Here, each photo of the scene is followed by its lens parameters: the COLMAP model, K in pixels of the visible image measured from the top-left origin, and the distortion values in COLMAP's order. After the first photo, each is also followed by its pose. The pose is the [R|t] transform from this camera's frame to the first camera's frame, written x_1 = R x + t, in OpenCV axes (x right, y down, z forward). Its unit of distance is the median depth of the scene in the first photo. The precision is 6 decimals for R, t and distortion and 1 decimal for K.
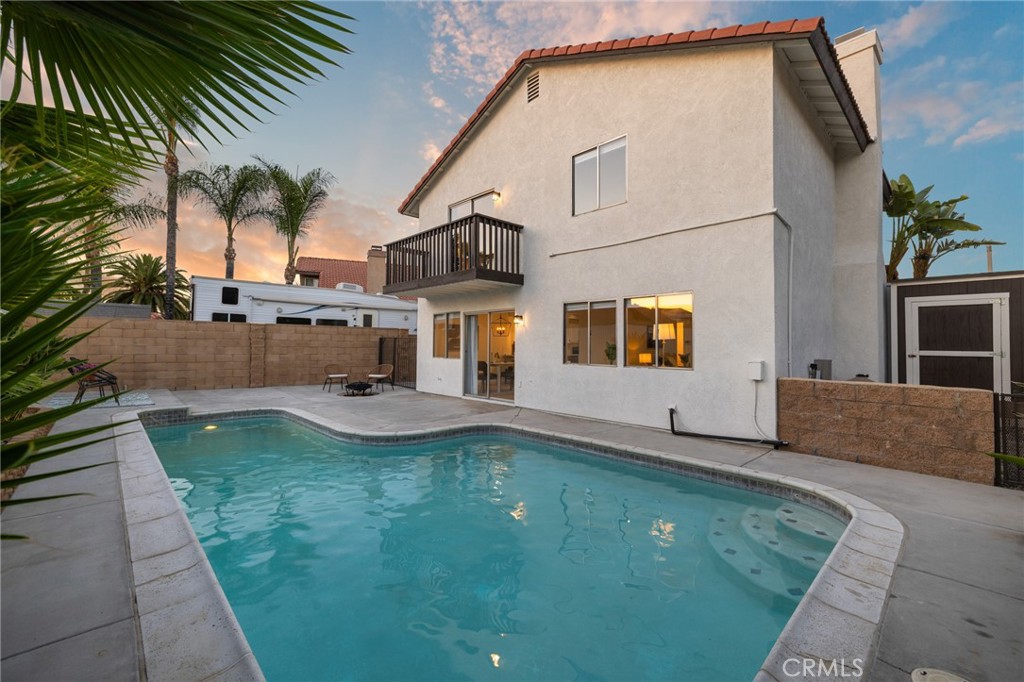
lens RADIAL K [[431.2, 0, 507.9], [0, 431.2, 334.2], [0, 0, 1]] dist [0.001059, 0.000029]
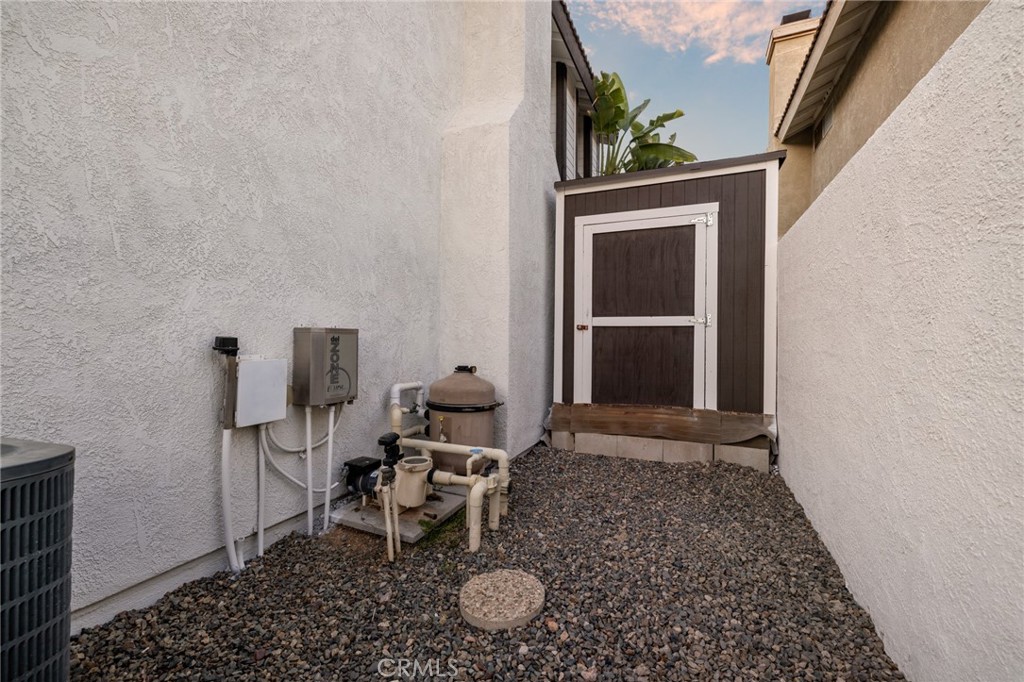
lens RADIAL K [[431.2, 0, 507.9], [0, 431.2, 334.2], [0, 0, 1]] dist [0.001059, 0.000029]
pose [[0.924215, -0.000530, 0.381871, 0.657990], [-0.008067, 0.999749, 0.020913, 0.049118], [-0.381786, -0.022409, 0.923979, 0.554351]]
